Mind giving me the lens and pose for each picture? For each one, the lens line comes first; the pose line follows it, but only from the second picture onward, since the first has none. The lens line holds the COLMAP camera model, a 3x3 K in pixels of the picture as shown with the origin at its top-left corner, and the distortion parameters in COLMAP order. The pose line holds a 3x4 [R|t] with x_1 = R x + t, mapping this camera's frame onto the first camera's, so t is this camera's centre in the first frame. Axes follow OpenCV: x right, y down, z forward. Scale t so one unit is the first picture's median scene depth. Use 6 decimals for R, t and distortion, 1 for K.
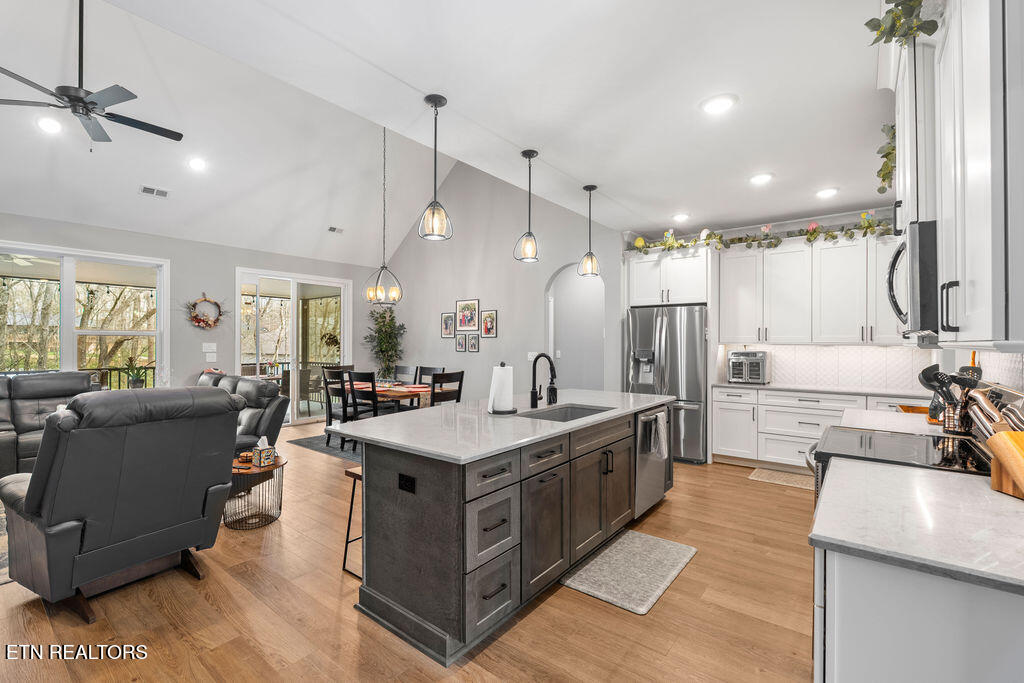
lens RADIAL K [[448.7, 0, 505.4], [0, 448.7, 340.5], [0, 0, 1]] dist [0.000410, 0.000083]
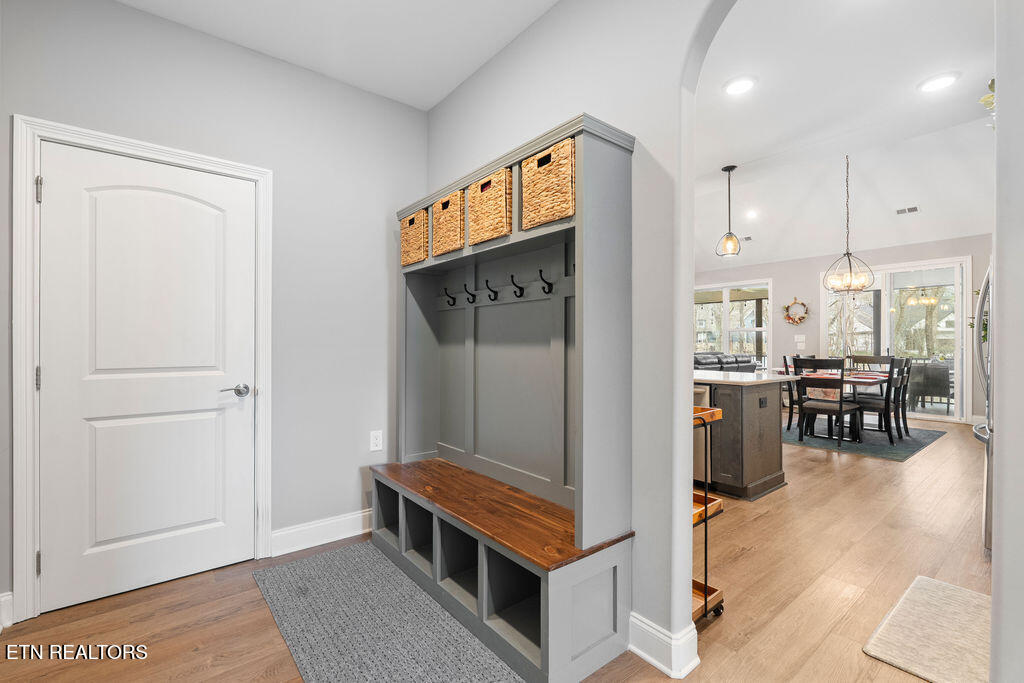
lens RADIAL K [[448.7, 0, 509.7], [0, 448.7, 341.7], [0, 0, 1]] dist [0.000410, 0.000083]
pose [[-0.217762, -0.002643, -0.975998, 0.859512], [-0.000173, 0.999996, -0.002670, 0.030201], [0.976002, -0.000413, -0.217762, 0.459055]]
